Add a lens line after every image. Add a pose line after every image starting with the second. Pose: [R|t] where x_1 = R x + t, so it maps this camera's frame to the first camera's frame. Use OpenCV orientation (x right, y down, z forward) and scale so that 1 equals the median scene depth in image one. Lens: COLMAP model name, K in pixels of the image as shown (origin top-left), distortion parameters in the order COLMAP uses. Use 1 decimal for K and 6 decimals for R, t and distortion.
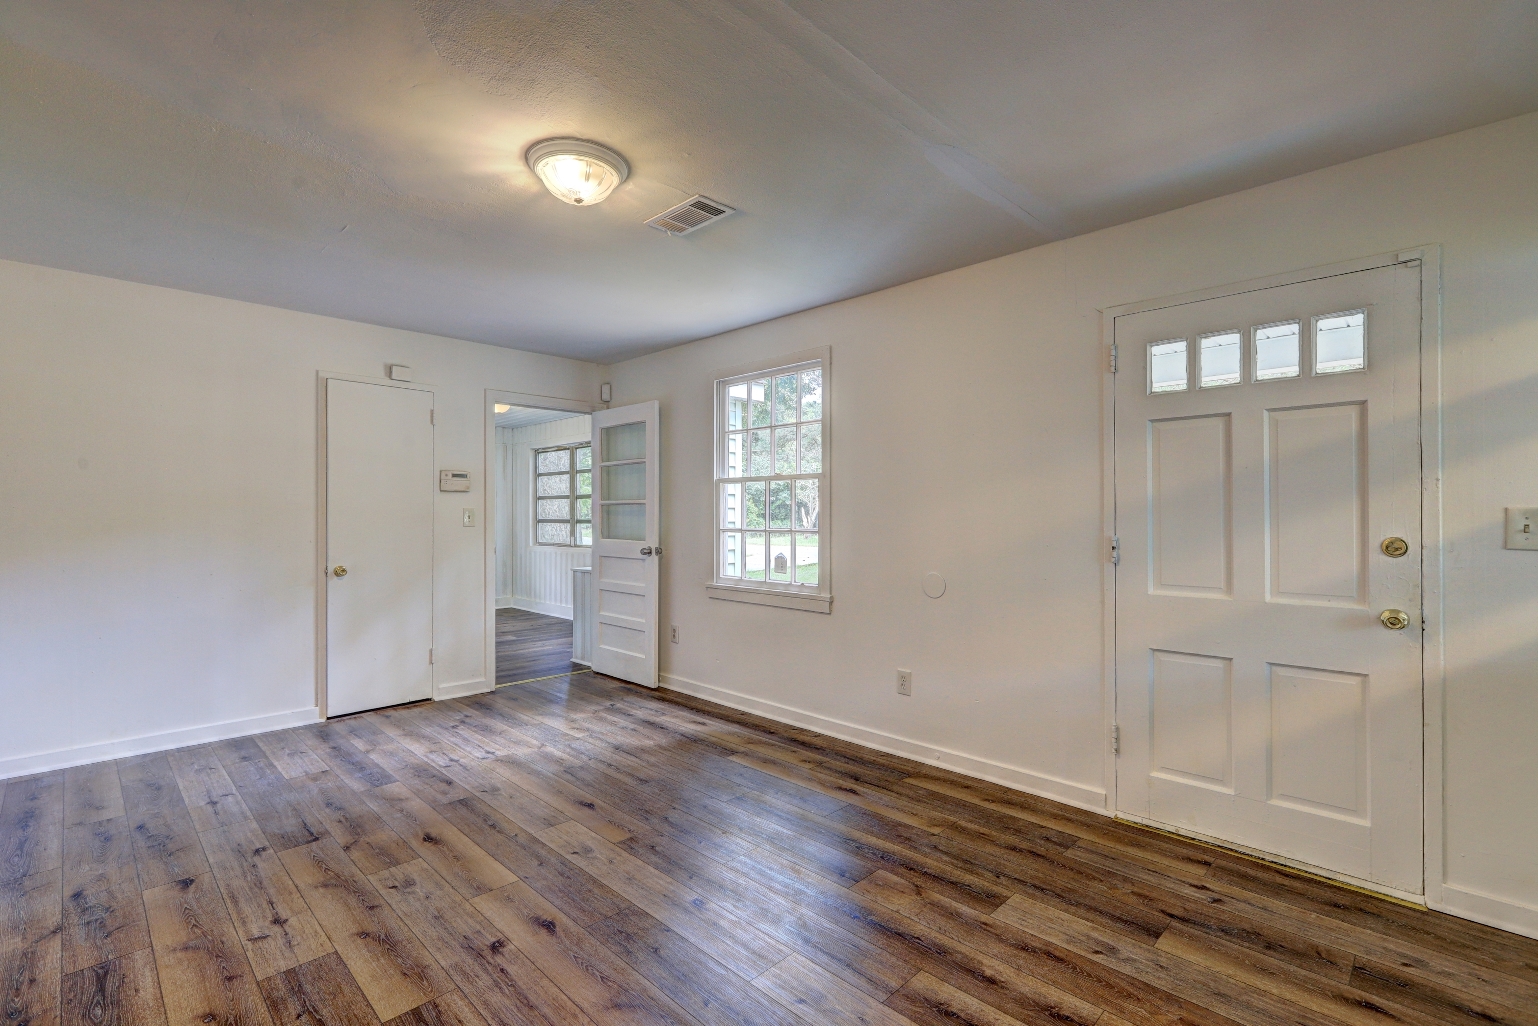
lens RADIAL K [[682.4, 0, 769.1], [0, 682.4, 512.0], [0, 0, 1]] dist [0.000099, 0.000033]
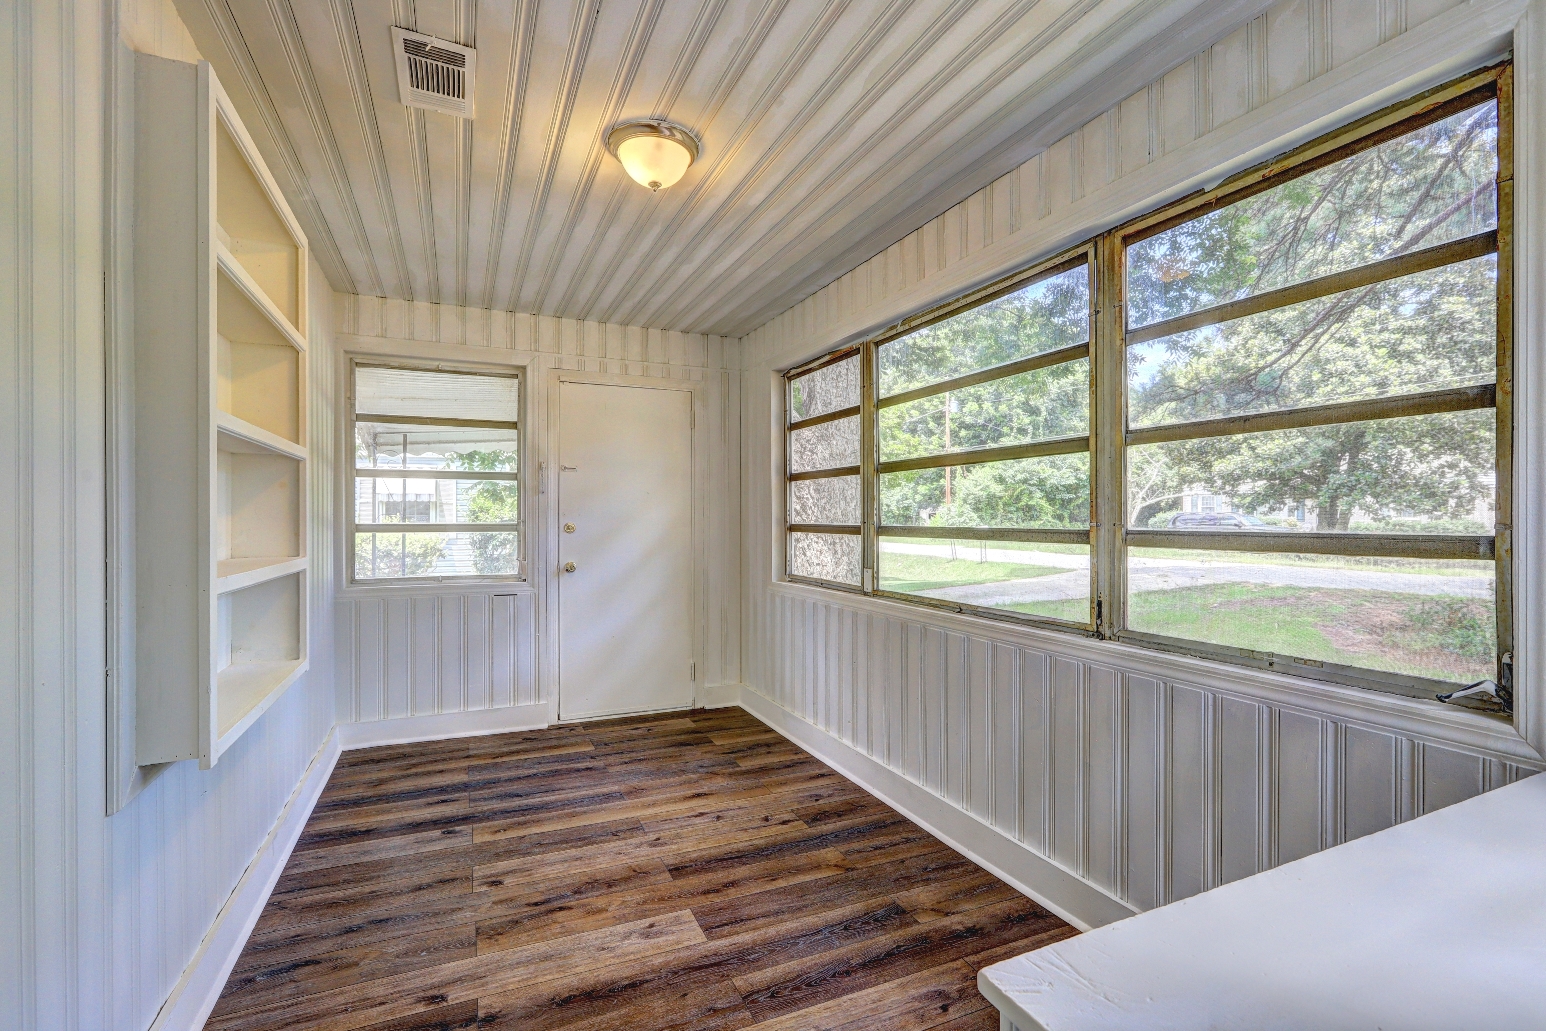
lens RADIAL K [[686.0, 0, 771.3], [0, 686.0, 518.4], [0, 0, 1]] dist [0.000099, 0.000033]
pose [[0.929455, -0.001074, -0.368934, -0.189803], [0.003629, 0.999974, 0.006233, 0.003868], [0.368917, -0.007132, 0.929435, 0.597936]]
